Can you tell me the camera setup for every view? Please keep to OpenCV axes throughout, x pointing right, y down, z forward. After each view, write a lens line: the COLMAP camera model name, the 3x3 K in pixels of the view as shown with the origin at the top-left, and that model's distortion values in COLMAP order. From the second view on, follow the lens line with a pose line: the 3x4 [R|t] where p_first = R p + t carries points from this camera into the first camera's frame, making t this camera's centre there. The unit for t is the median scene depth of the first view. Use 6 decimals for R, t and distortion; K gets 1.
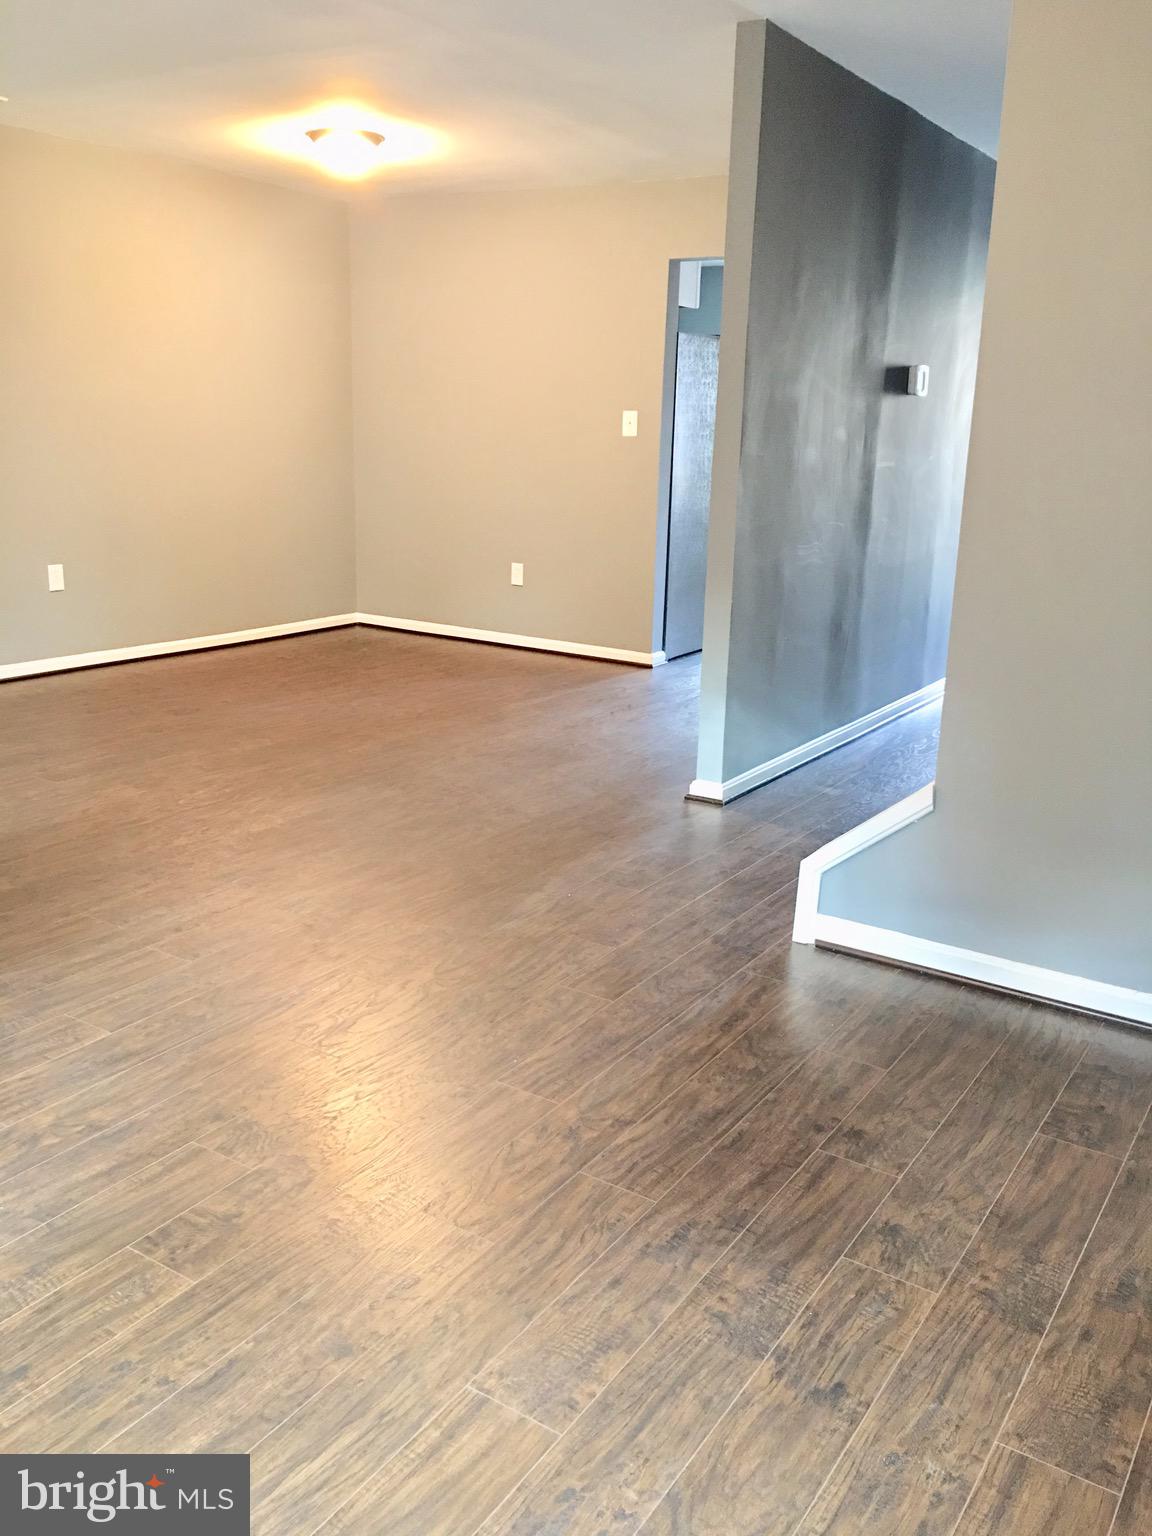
lens RADIAL K [[1303.9, 0, 574.3], [0, 1303.9, 759.5], [0, 0, 1]] dist [0.081653, -0.082466]
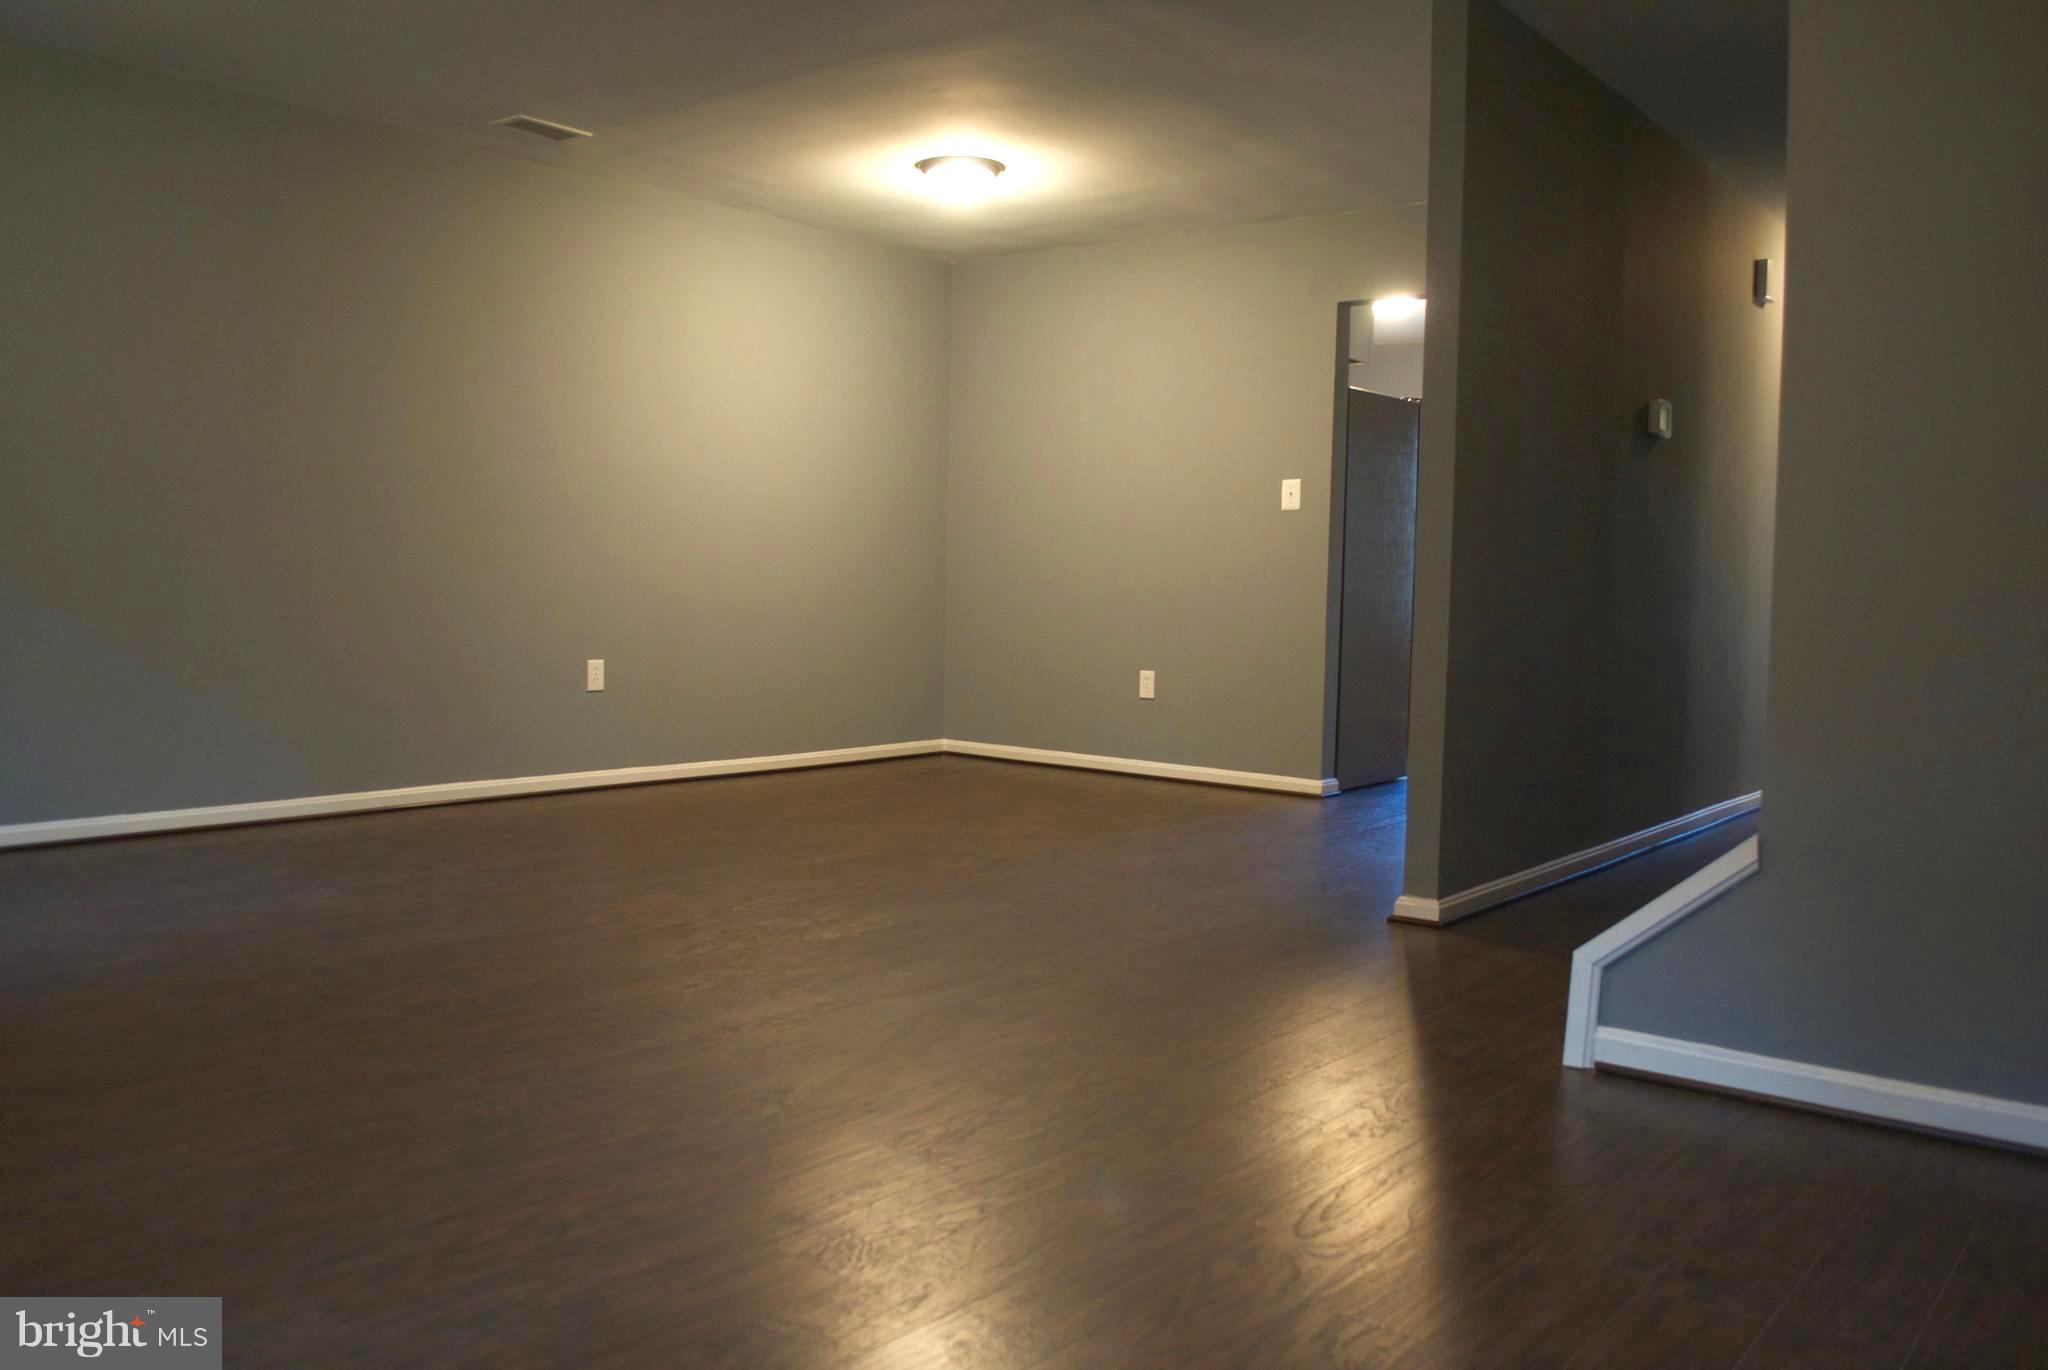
lens RADIAL K [[1628.2, 0, 1021.8], [0, 1628.2, 691.1], [0, 0, 1]] dist [-0.079322, 0.009448]
pose [[0.994693, 0.004277, -0.102797, -0.042069], [-0.023157, 0.982807, -0.183180, 0.107597], [0.100246, 0.184588, 0.977690, 0.062453]]
